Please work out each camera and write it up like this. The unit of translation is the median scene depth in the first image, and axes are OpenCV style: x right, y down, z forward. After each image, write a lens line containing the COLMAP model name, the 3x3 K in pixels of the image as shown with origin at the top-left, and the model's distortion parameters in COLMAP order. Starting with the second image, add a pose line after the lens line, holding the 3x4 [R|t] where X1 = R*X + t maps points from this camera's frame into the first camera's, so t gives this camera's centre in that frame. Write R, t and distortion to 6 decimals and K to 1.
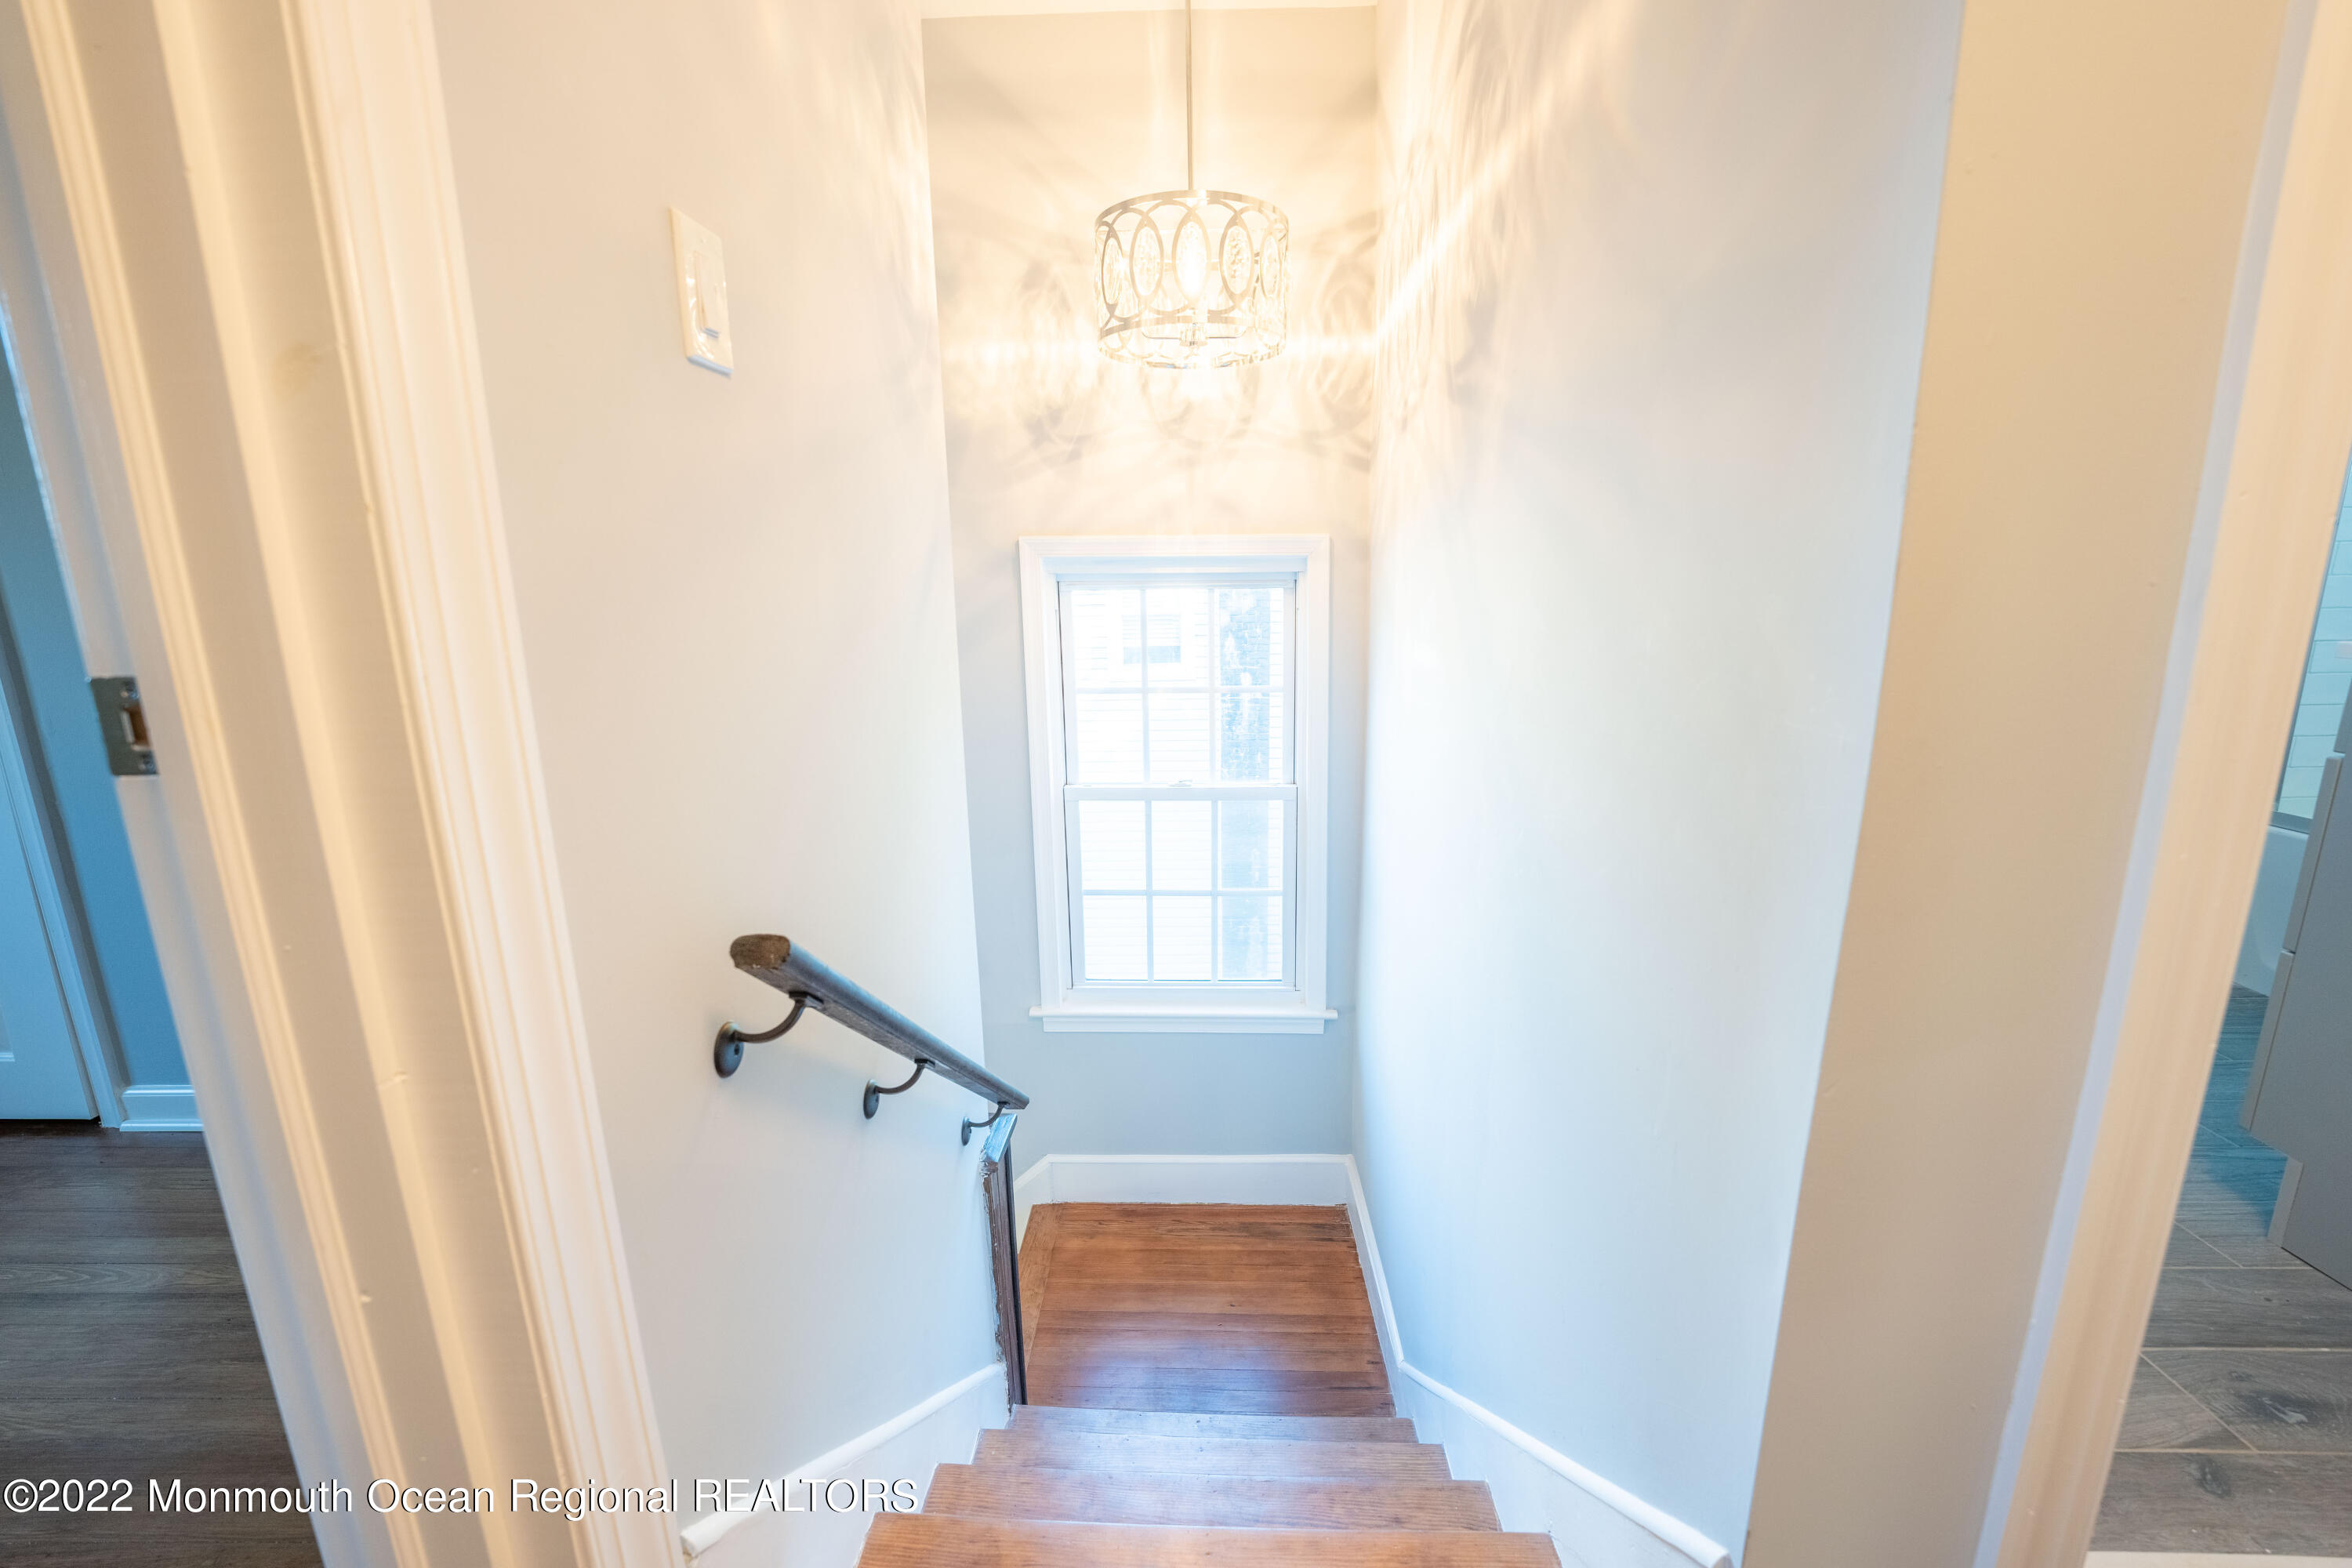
lens RADIAL K [[948.6, 0, 1176.0], [0, 948.6, 784.0], [0, 0, 1]] dist [-0.023918, 0.000160]
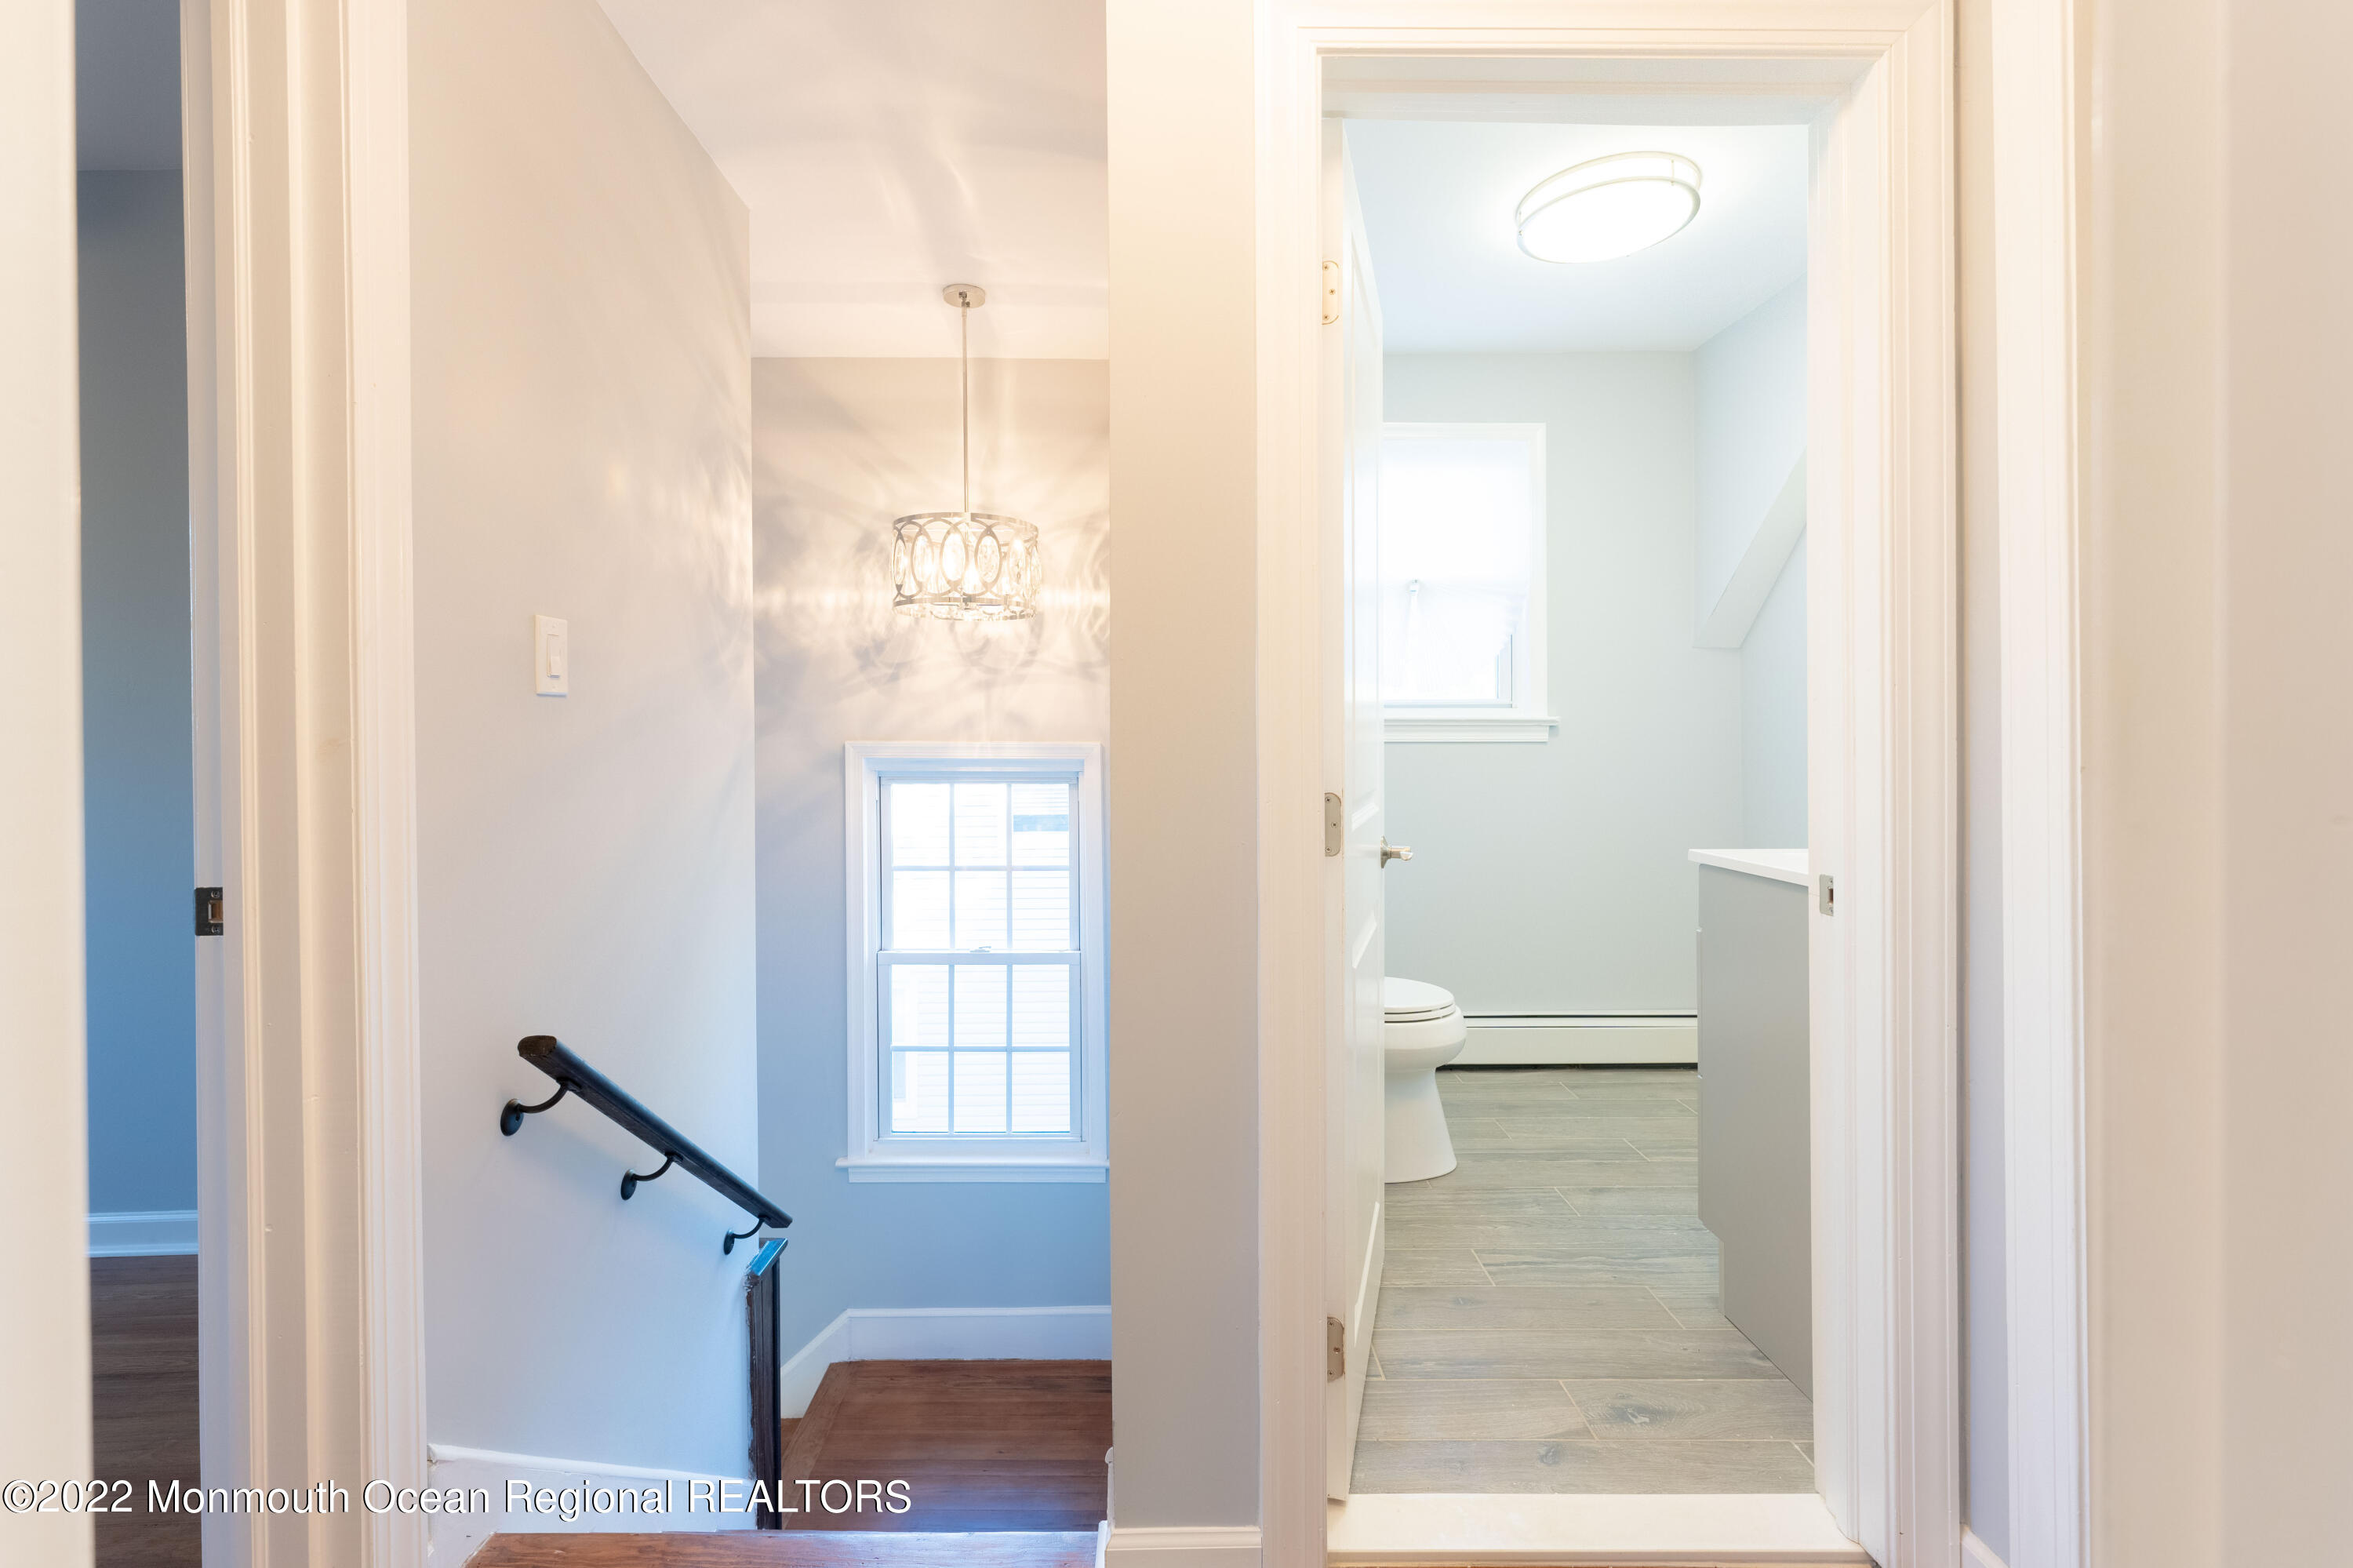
lens RADIAL K [[1019.0, 0, 1163.9], [0, 1019.0, 742.8], [0, 0, 1]] dist [0.000017, -0.000159]
pose [[0.999115, 0.011447, 0.040479, 0.192462], [-0.002950, 0.978959, -0.204034, 0.006128], [-0.041963, 0.203734, 0.978127, -0.299446]]
